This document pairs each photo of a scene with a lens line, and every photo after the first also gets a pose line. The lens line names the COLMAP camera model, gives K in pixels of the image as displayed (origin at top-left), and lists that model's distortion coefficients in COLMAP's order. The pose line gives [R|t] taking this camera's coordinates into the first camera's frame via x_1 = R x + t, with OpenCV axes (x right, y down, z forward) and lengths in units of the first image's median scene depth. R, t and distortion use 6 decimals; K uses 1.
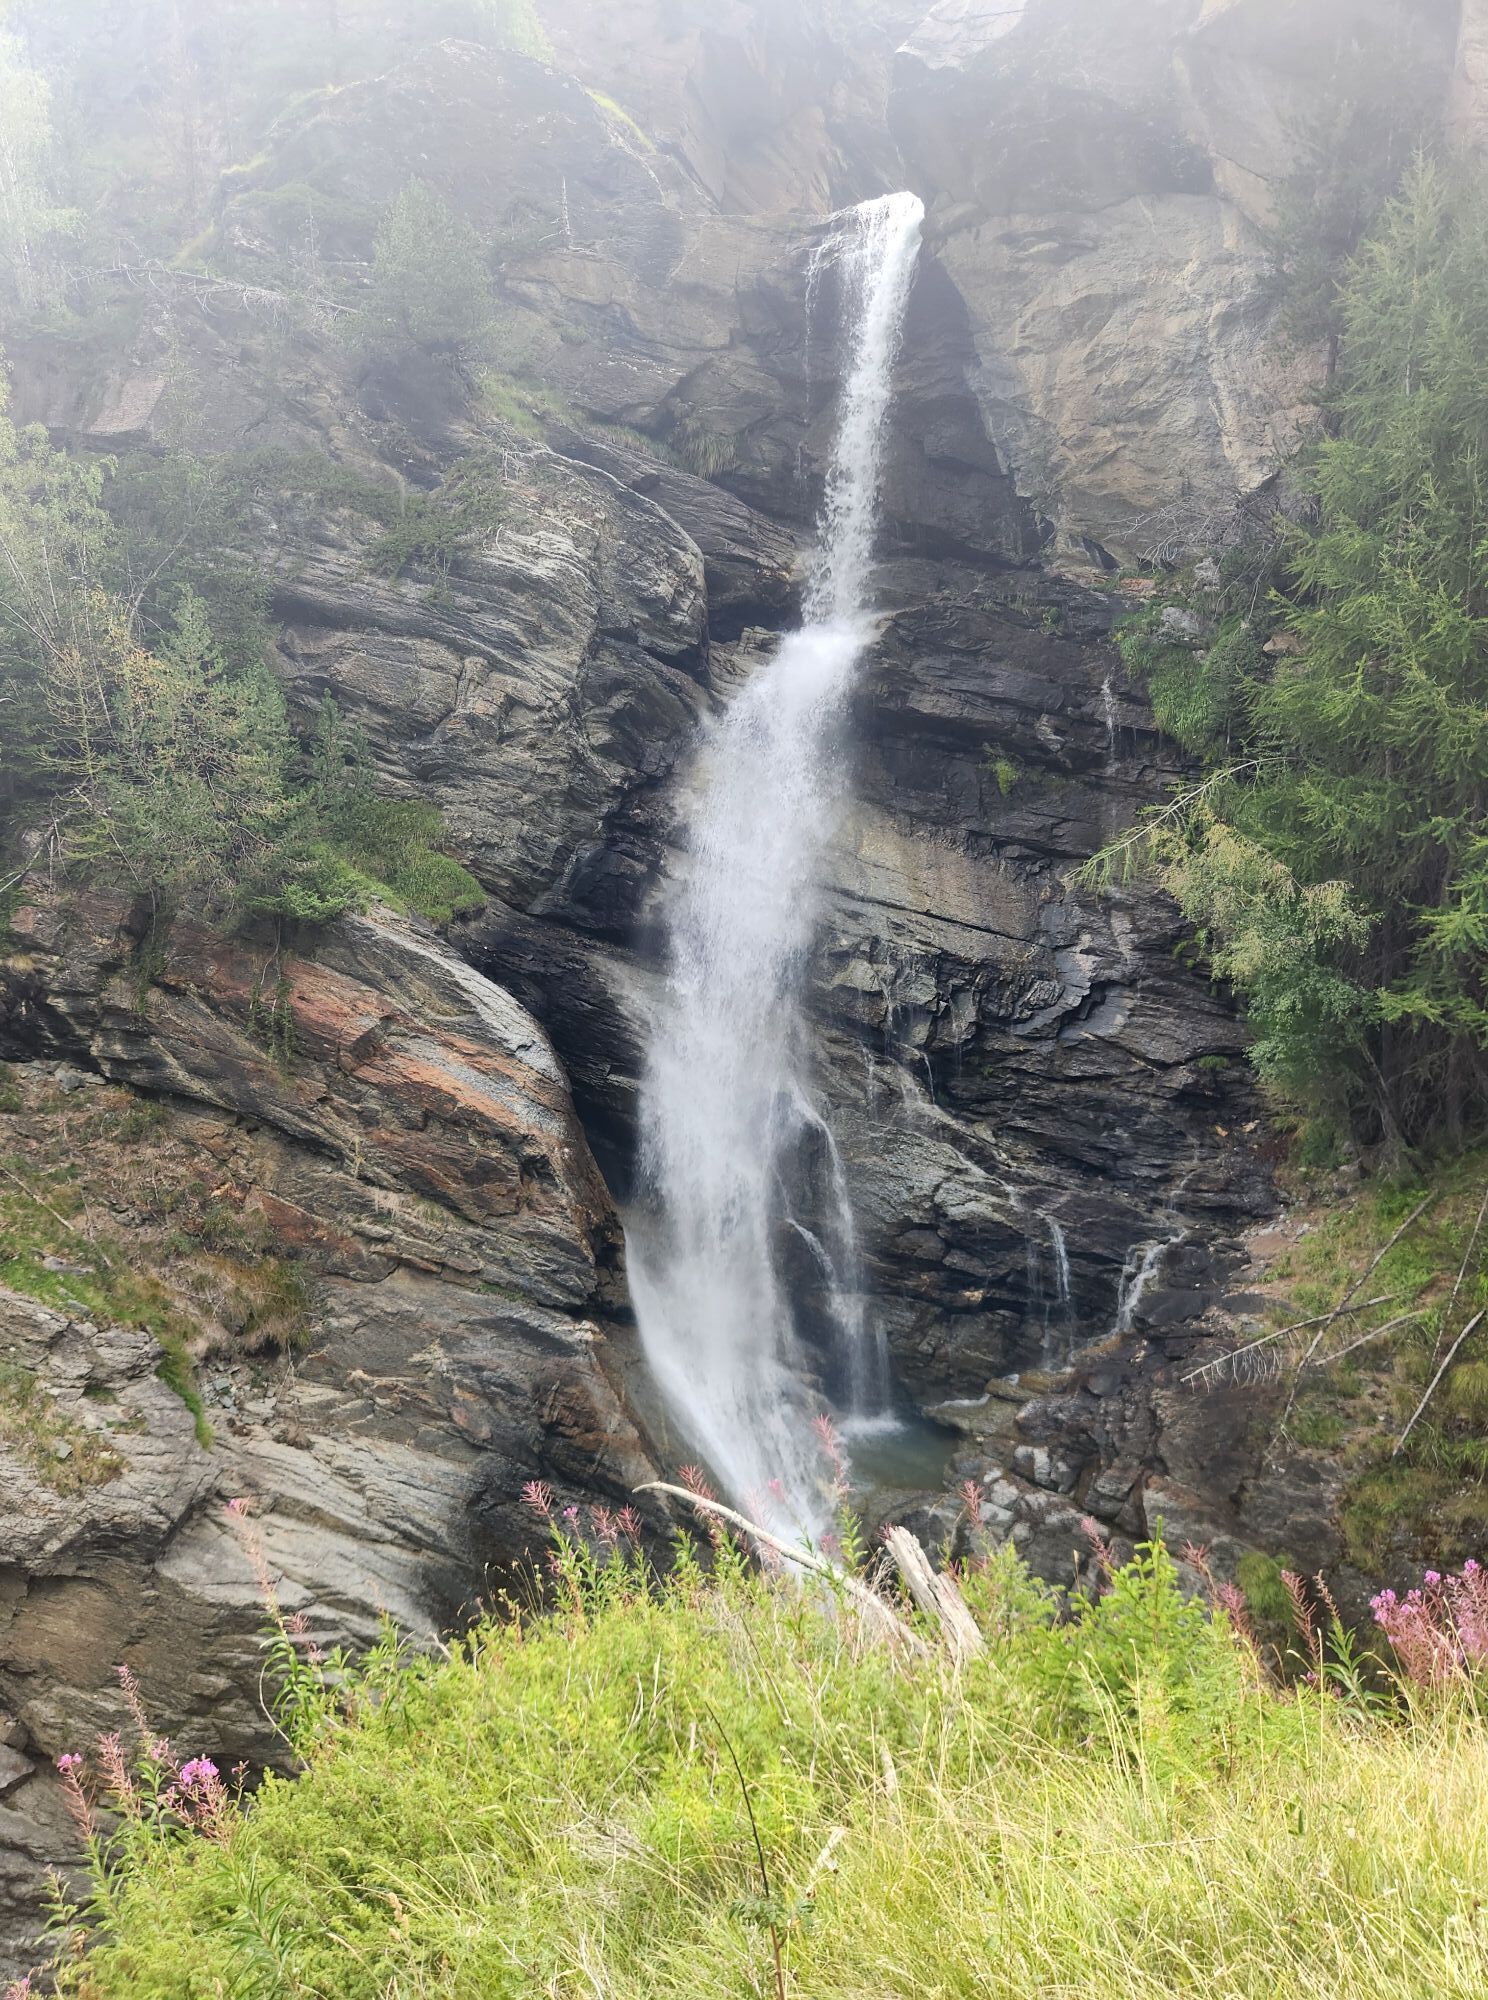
lens RADIAL K [[1360.3, 0, 739.2], [0, 1360.3, 996.6], [0, 0, 1]] dist [0.063866, -0.044802]
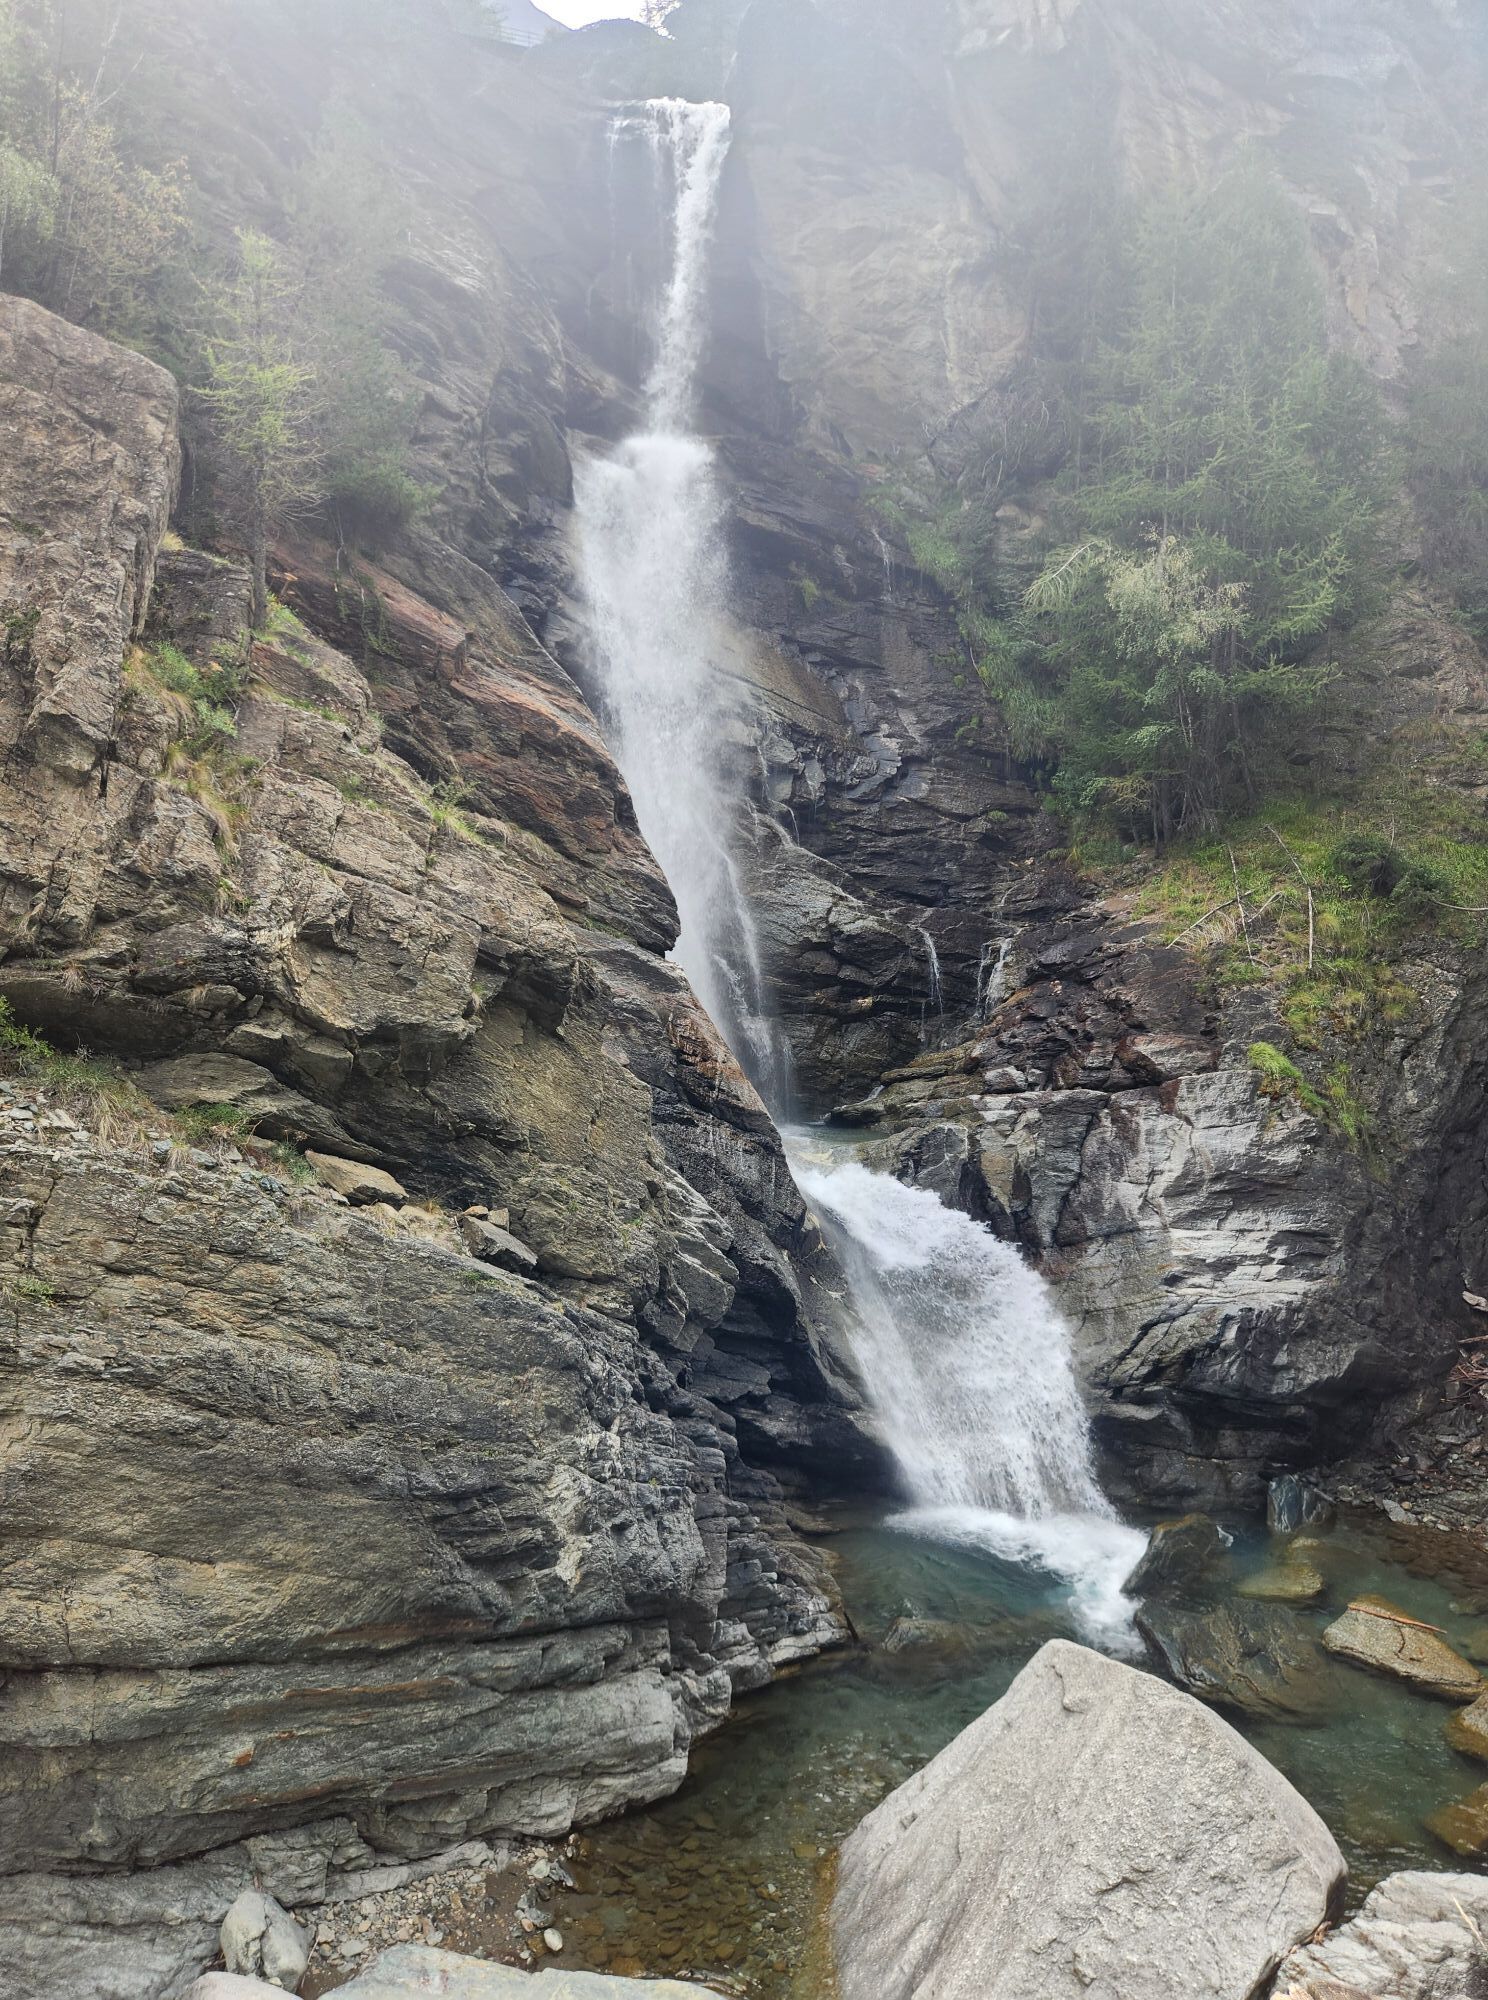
lens RADIAL K [[1360.3, 0, 724.7], [0, 1360.3, 1009.8], [0, 0, 1]] dist [0.063866, -0.044802]
pose [[0.778182, 0.017384, 0.627799, -0.631497], [0.074582, 0.989985, -0.119860, 0.350883], [-0.623595, 0.140095, 0.769092, 0.196436]]
